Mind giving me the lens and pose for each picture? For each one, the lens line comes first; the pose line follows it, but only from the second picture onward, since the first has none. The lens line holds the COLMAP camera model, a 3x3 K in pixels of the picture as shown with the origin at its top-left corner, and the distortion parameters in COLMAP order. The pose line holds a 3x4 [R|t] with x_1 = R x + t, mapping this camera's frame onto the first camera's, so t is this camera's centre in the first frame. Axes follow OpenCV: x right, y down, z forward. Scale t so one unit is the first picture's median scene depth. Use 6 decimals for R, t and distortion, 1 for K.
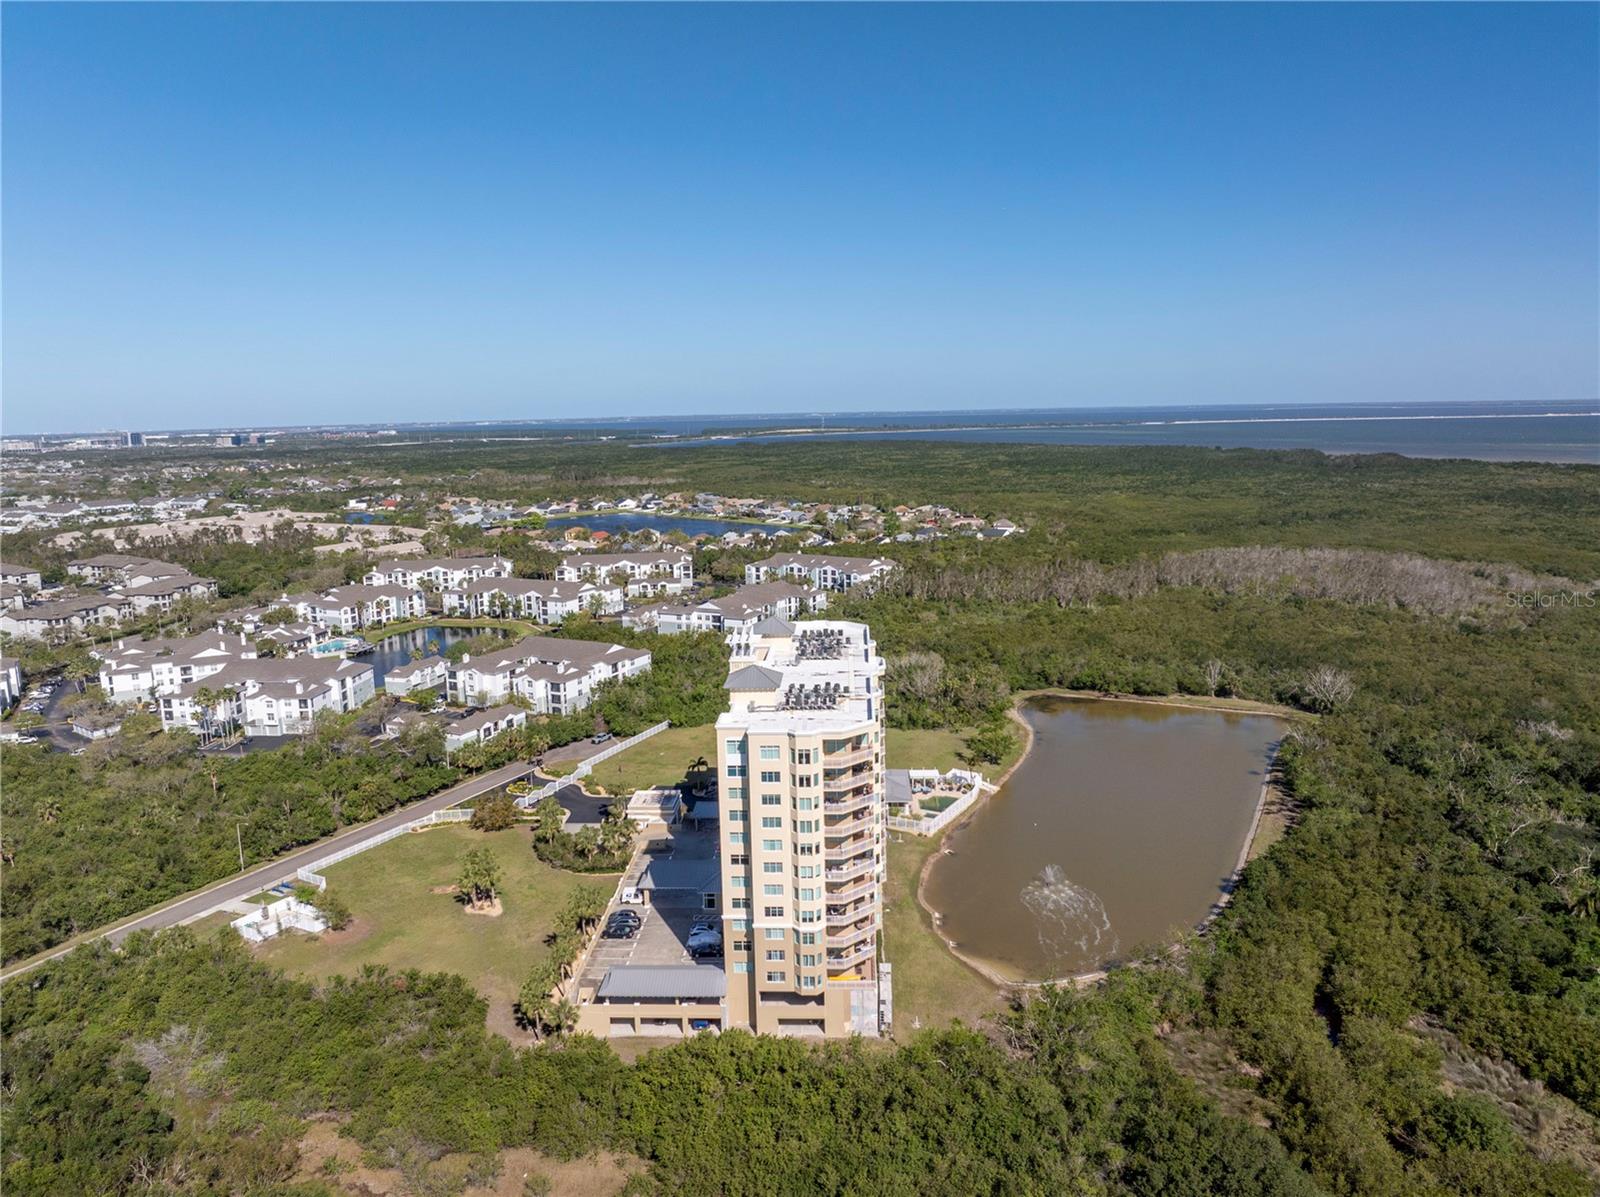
lens RADIAL K [[1125.6, 0, 796.9], [0, 1125.6, 599.4], [0, 0, 1]] dist [-0.038964, 0.001162]
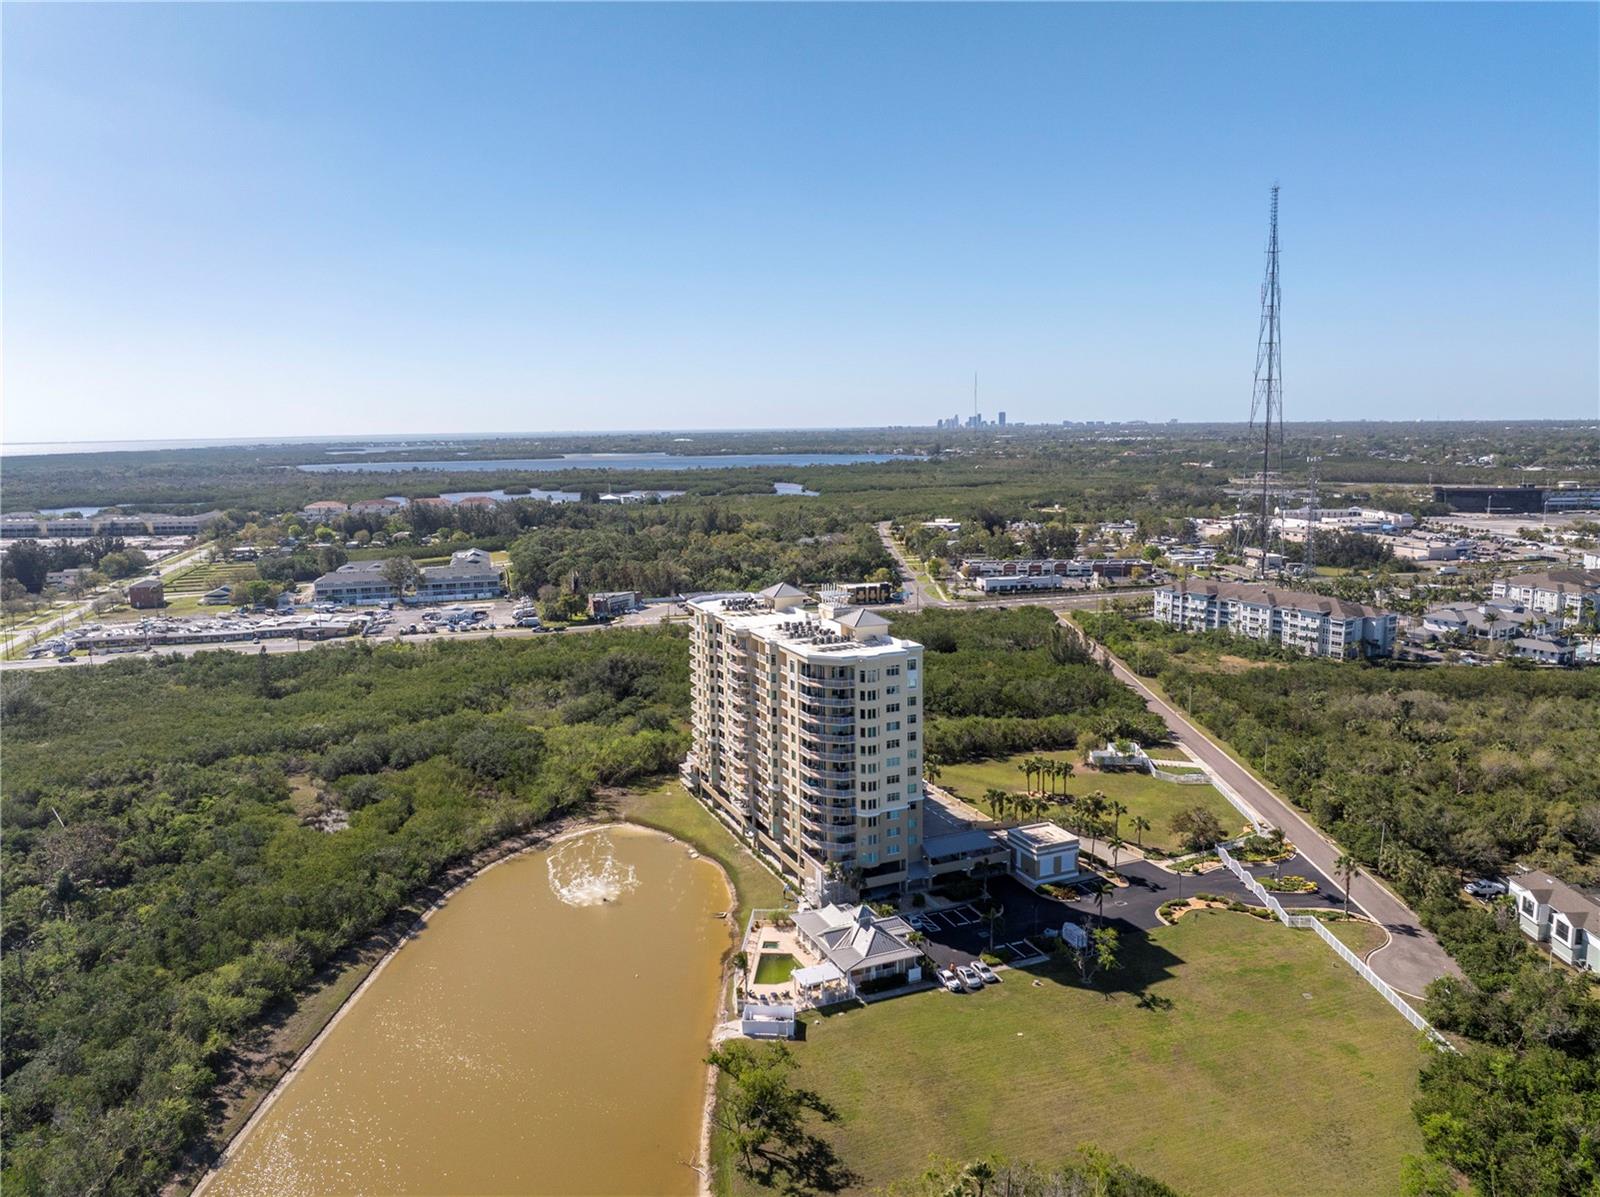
lens RADIAL K [[1125.6, 0, 796.6], [0, 1125.6, 591.1], [0, 0, 1]] dist [-0.038964, 0.001162]
pose [[-0.898803, 0.100823, -0.426600, 0.312350], [-0.036982, 0.952279, 0.302981, -0.206005], [0.436790, 0.288097, -0.852182, 1.231376]]
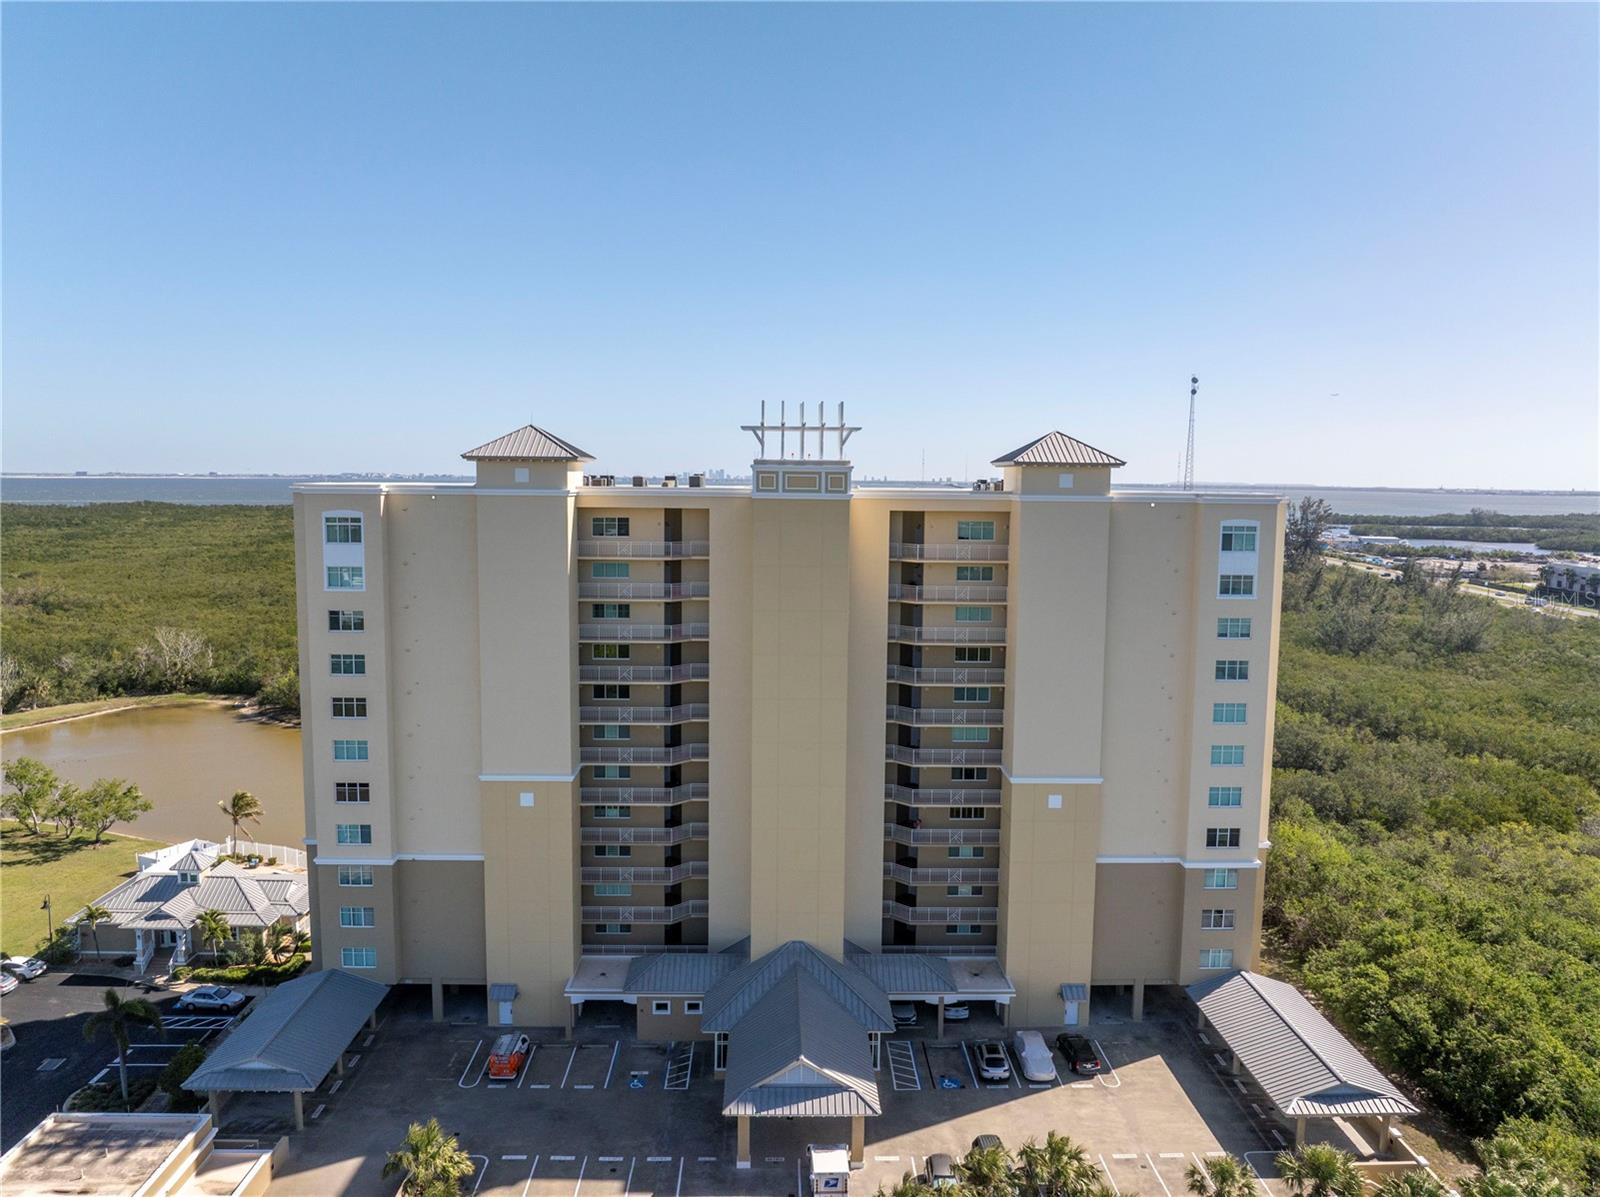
lens RADIAL K [[1125.6, 0, 799.5], [0, 1125.6, 596.0], [0, 0, 1]] dist [-0.038964, 0.001162]
pose [[-0.071360, -0.083159, 0.993978, -0.294750], [0.156247, 0.983284, 0.093482, 0.035598], [-0.985137, 0.161977, -0.057174, 0.627397]]
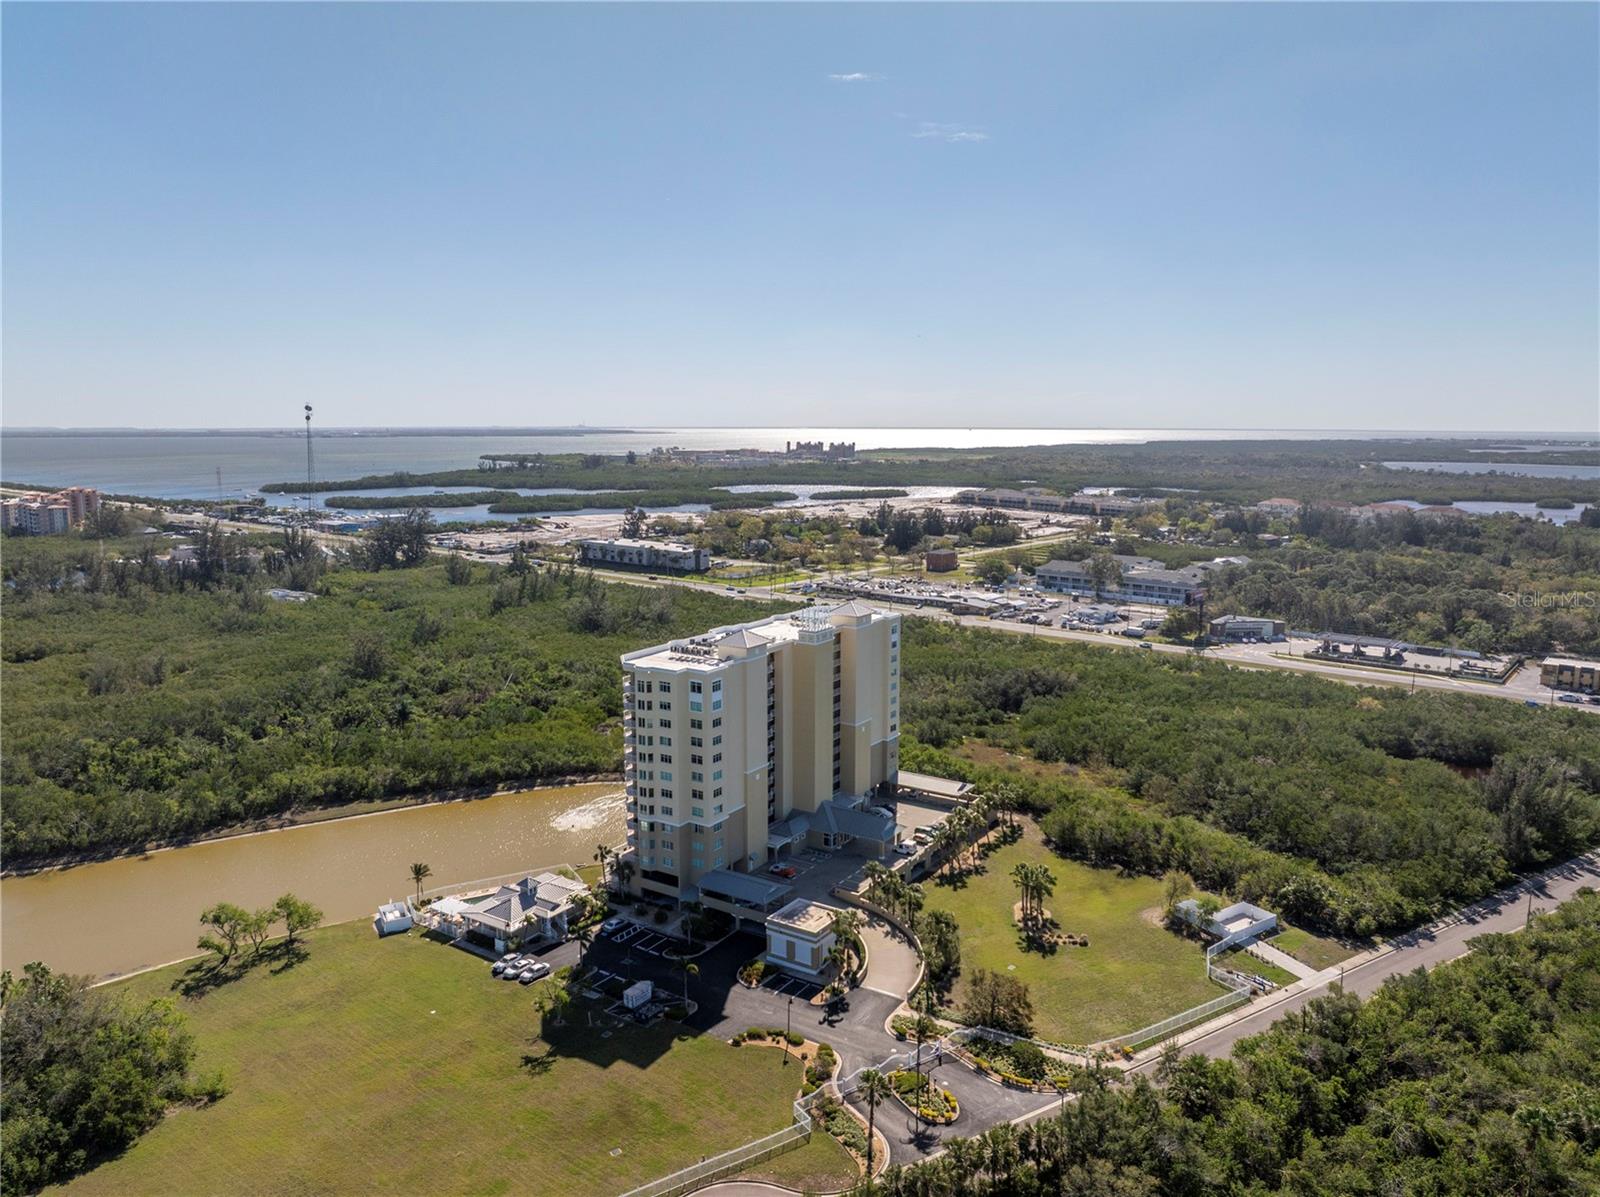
lens RADIAL K [[1125.6, 0, 799.5], [0, 1125.6, 585.8], [0, 0, 1]] dist [-0.038964, 0.001162]
pose [[-0.862633, -0.051050, 0.503248, -0.385369], [0.101859, 0.956983, 0.271676, -0.196573], [-0.495469, 0.285617, -0.820325, 1.202980]]
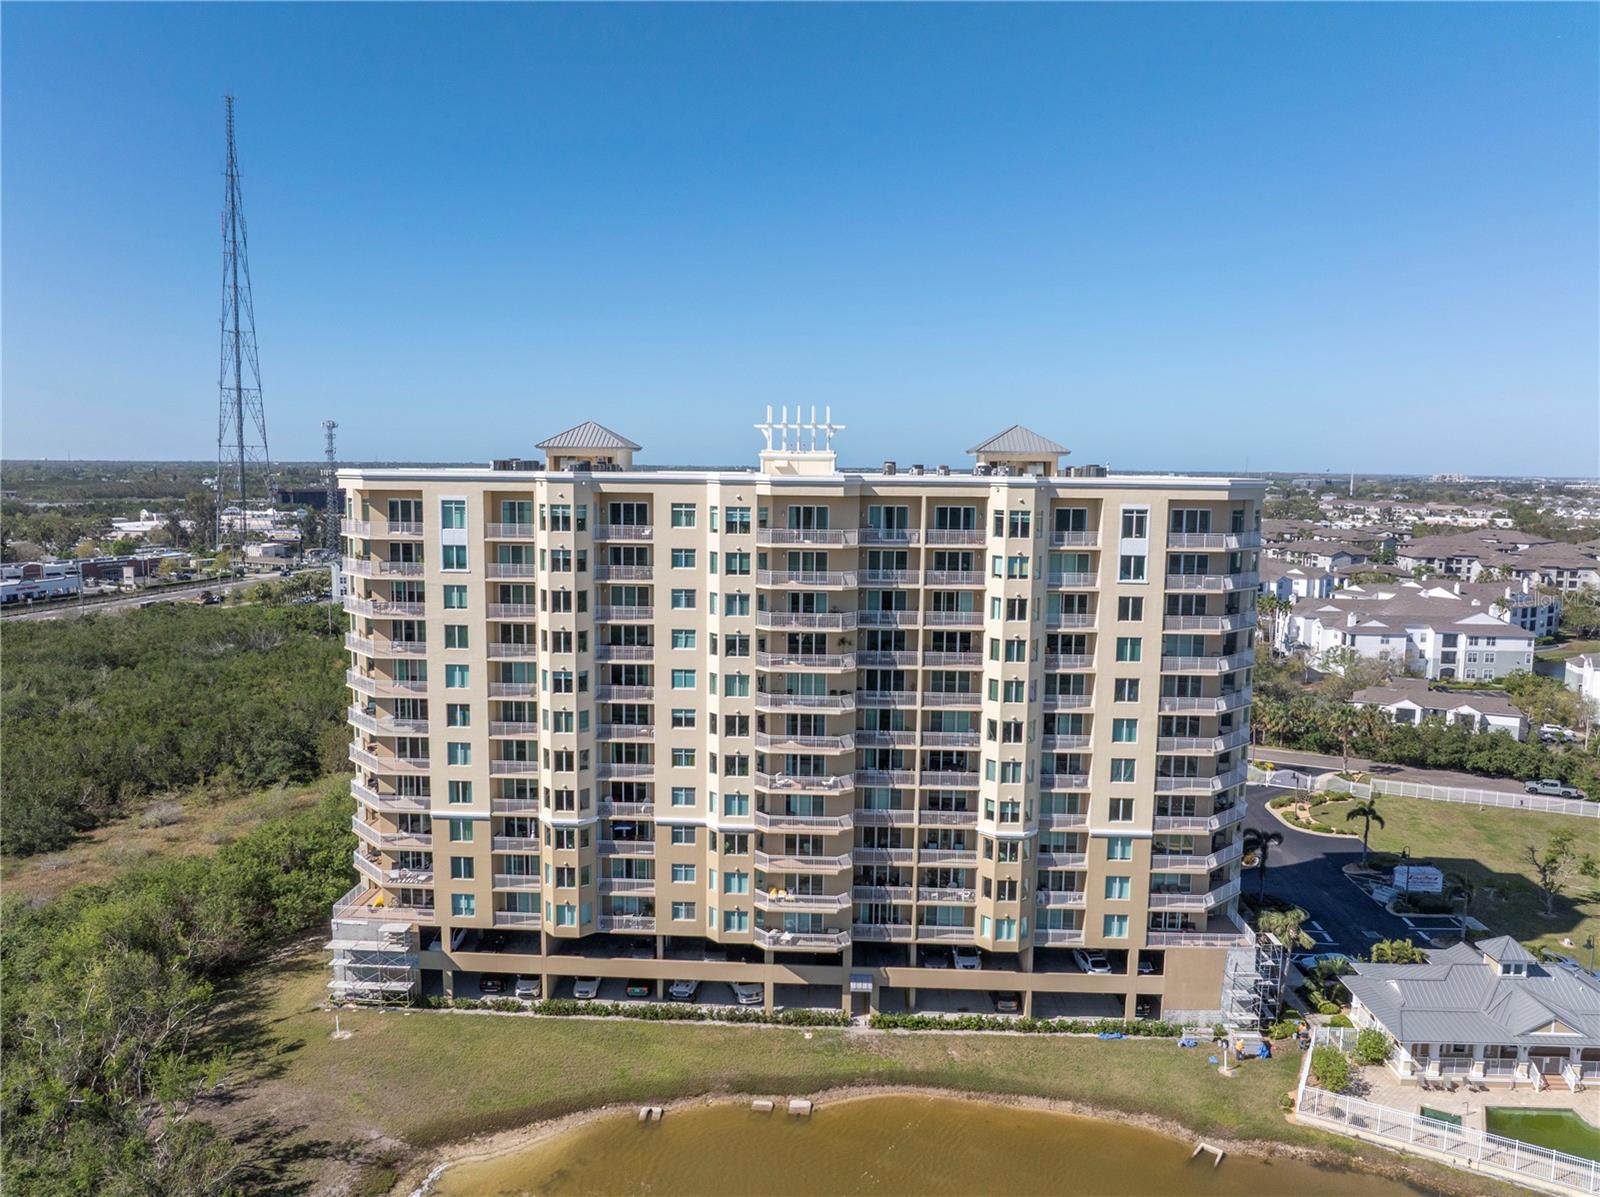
lens RADIAL K [[1125.6, 0, 804.5], [0, 1125.6, 591.5], [0, 0, 1]] dist [-0.038964, 0.001162]
pose [[-0.000723, 0.134917, -0.990857, 0.324547], [-0.177544, 0.975098, 0.132901, 0.024843], [0.984113, 0.176017, 0.023249, 0.607659]]
